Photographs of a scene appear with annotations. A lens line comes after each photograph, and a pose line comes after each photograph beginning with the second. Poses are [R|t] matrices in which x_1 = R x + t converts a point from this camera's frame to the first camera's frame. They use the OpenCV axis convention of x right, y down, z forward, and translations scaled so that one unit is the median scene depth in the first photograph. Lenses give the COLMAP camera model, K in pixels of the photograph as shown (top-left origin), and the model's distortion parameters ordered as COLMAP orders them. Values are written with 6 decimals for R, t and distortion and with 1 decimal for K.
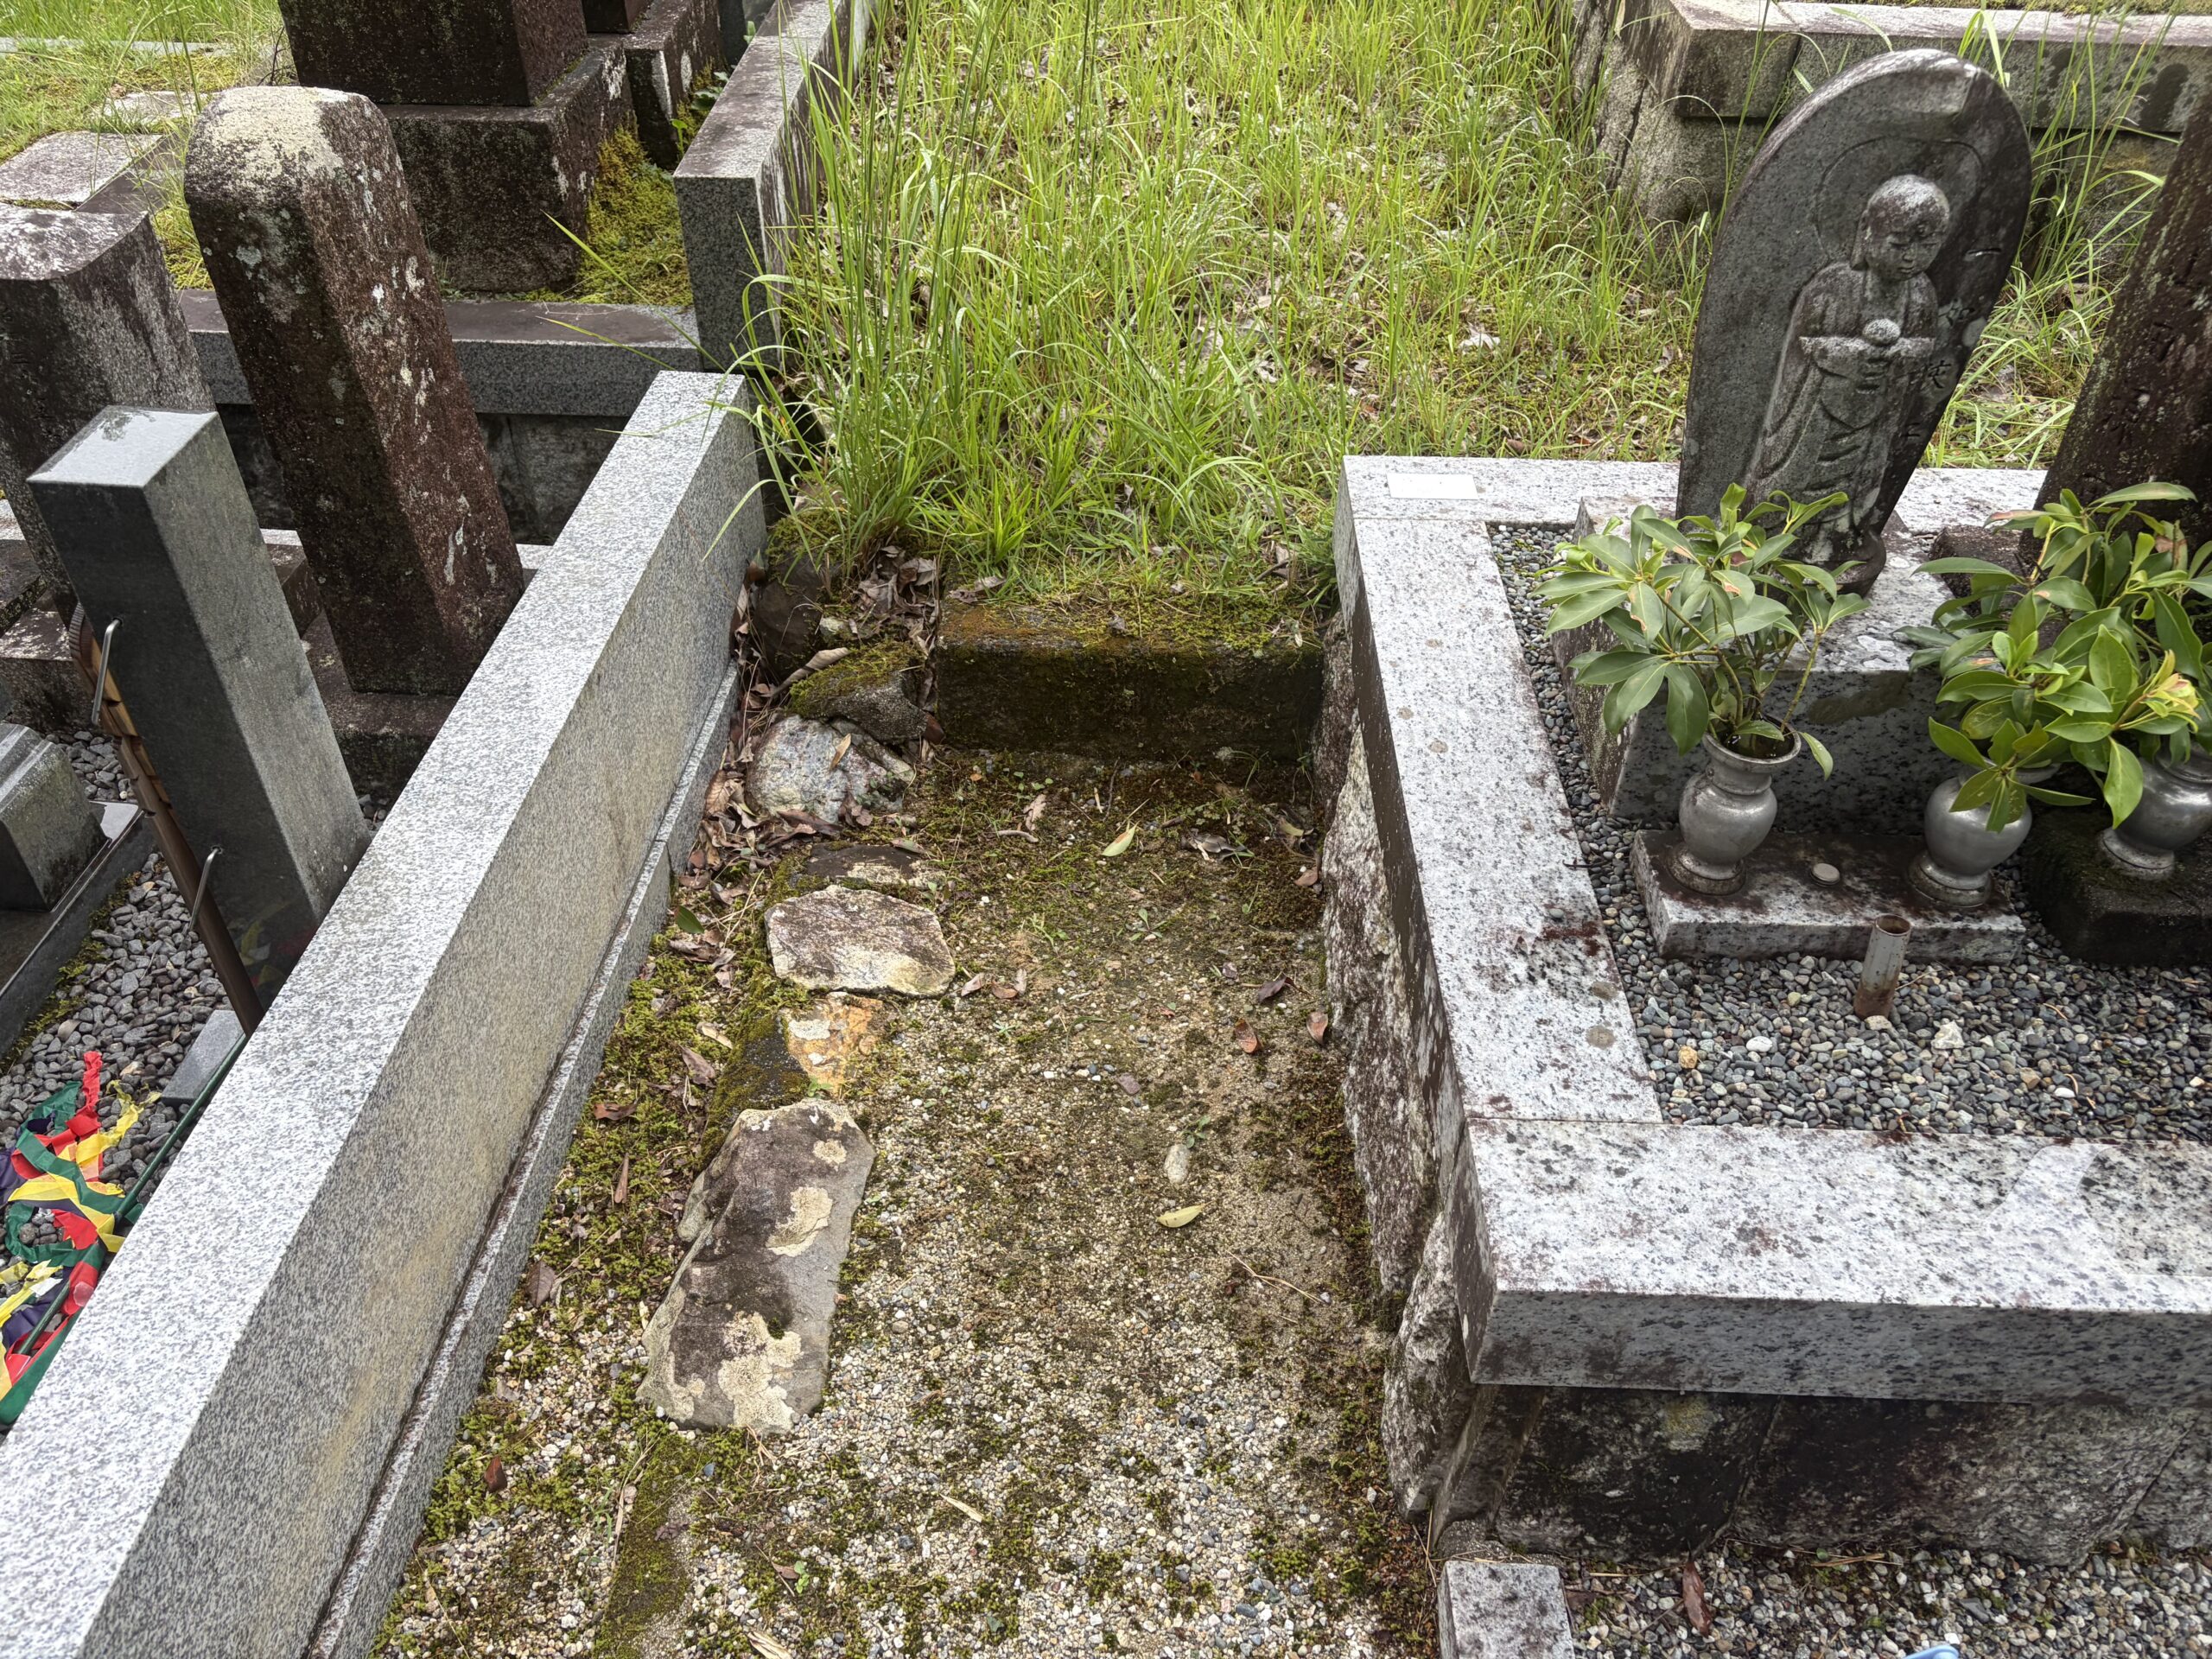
lens RADIAL K [[1682.4, 0, 1104.6], [0, 1682.4, 831.5], [0, 0, 1]] dist [0.047717, -0.056867]
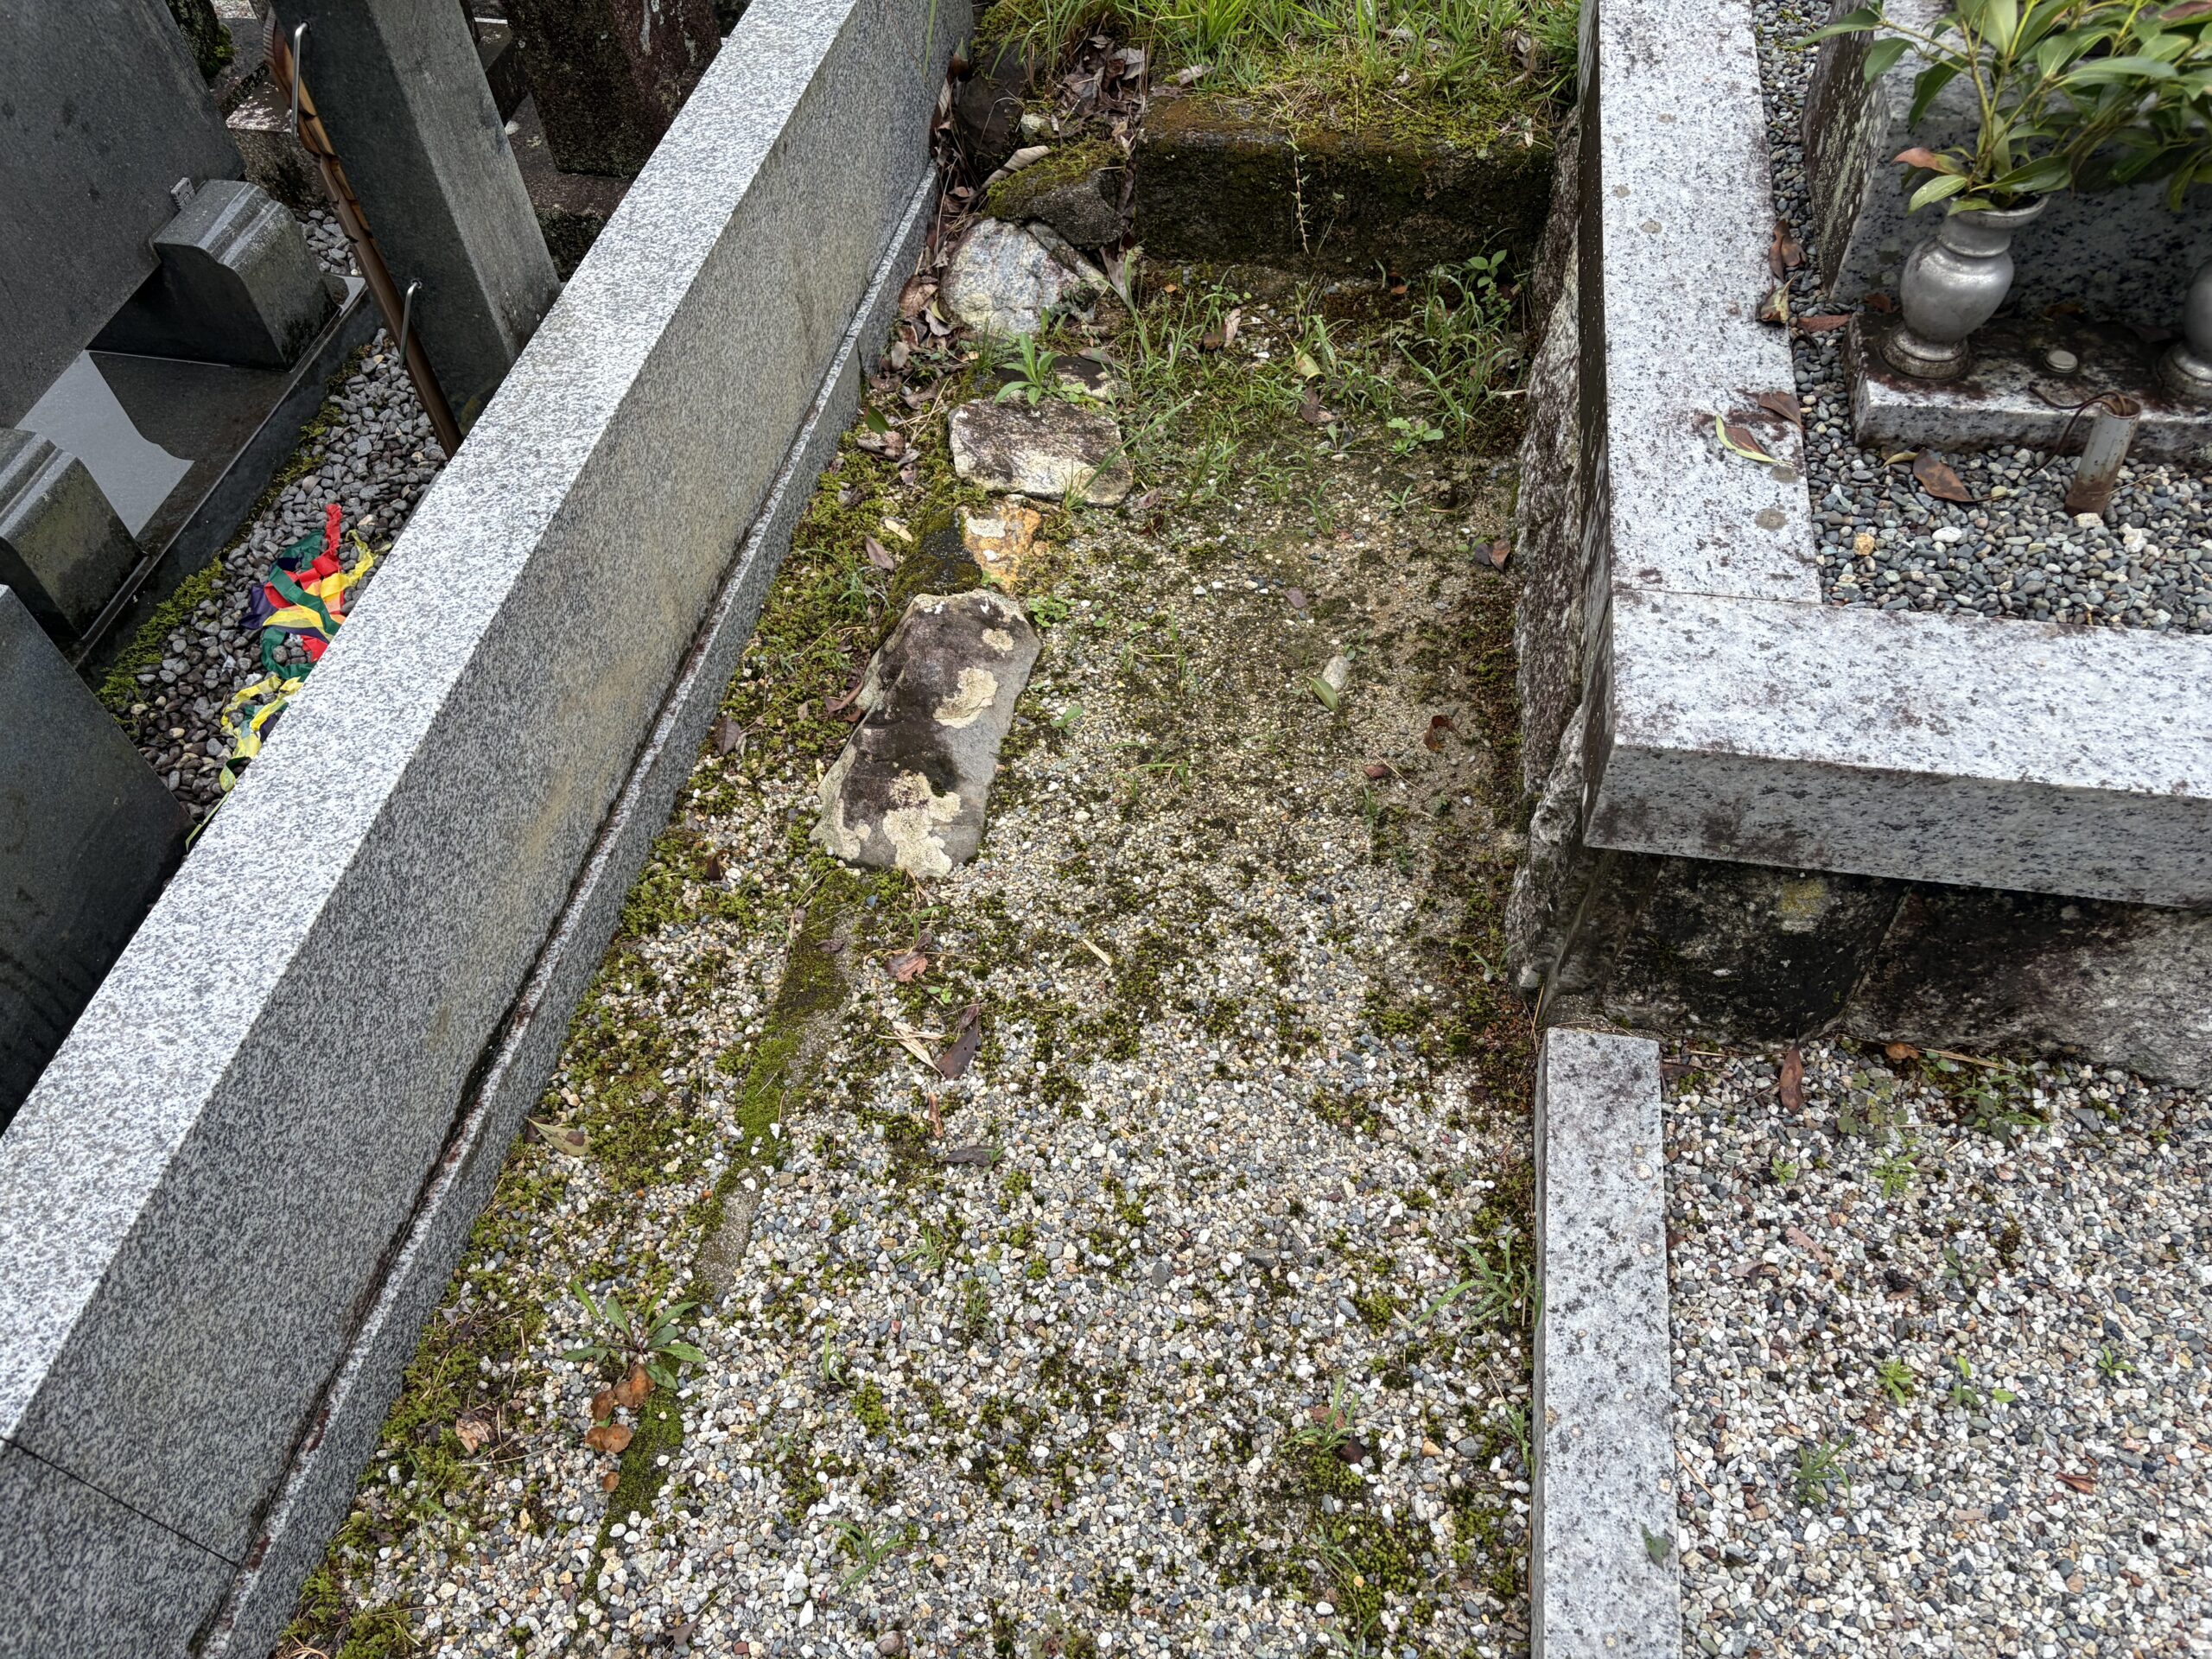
lens RADIAL K [[1682.4, 0, 1110.7], [0, 1682.4, 870.7], [0, 0, 1]] dist [0.047717, -0.056867]
pose [[0.987718, 0.075566, -0.136761, 0.065317], [-0.043519, 0.973687, 0.223698, 0.107303], [0.150066, -0.214998, 0.965016, -0.017438]]
